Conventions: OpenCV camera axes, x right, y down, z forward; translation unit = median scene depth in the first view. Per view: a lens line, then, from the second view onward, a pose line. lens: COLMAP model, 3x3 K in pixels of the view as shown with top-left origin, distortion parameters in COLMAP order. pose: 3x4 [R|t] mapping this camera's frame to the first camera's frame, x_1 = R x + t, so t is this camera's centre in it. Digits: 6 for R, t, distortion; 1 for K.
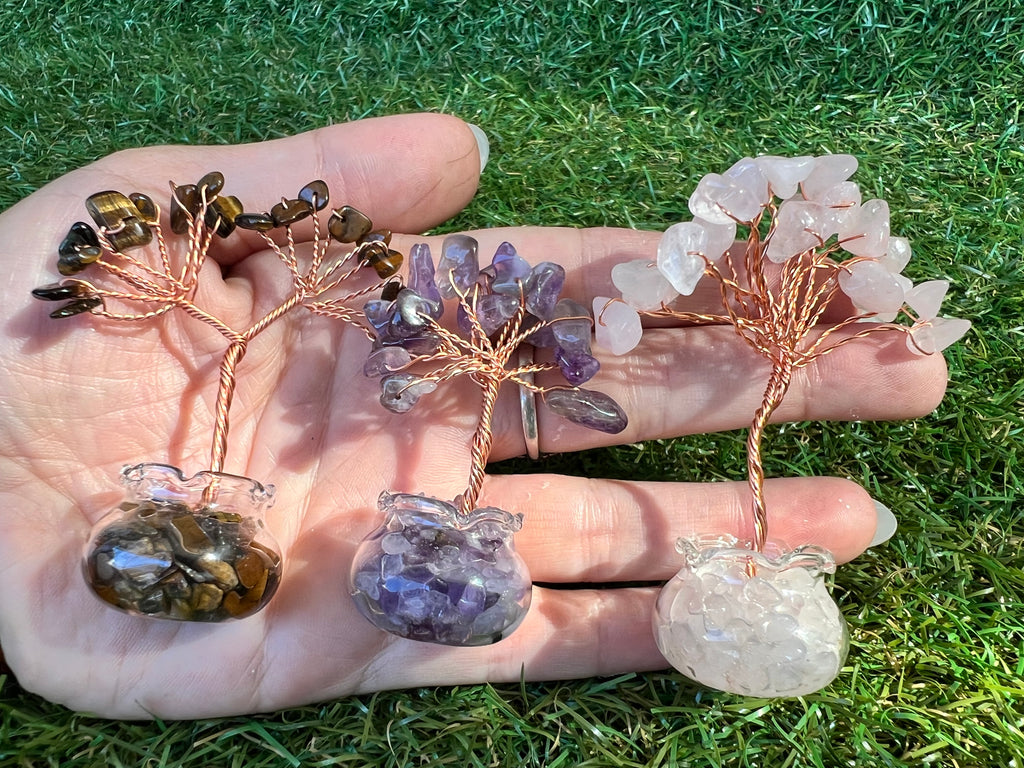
lens RADIAL K [[661.1, 0, 496.3], [0, 661.1, 367.6], [0, 0, 1]] dist [0.010747, -0.016943]
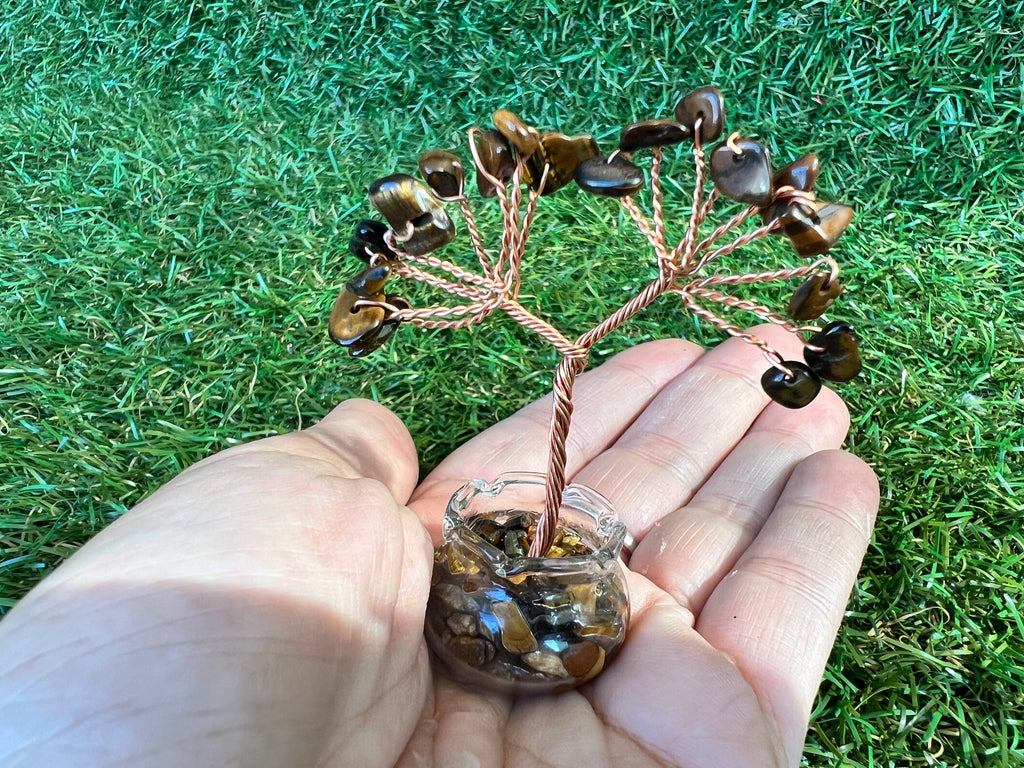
lens RADIAL K [[713.7, 0, 492.3], [0, 713.7, 378.2], [0, 0, 1]] dist [0.007349, -0.015115]
pose [[0.999302, 0.033469, -0.016593, 0.001907], [-0.034739, 0.995919, -0.083293, -0.088111], [0.013737, 0.083811, 0.996387, 0.100845]]
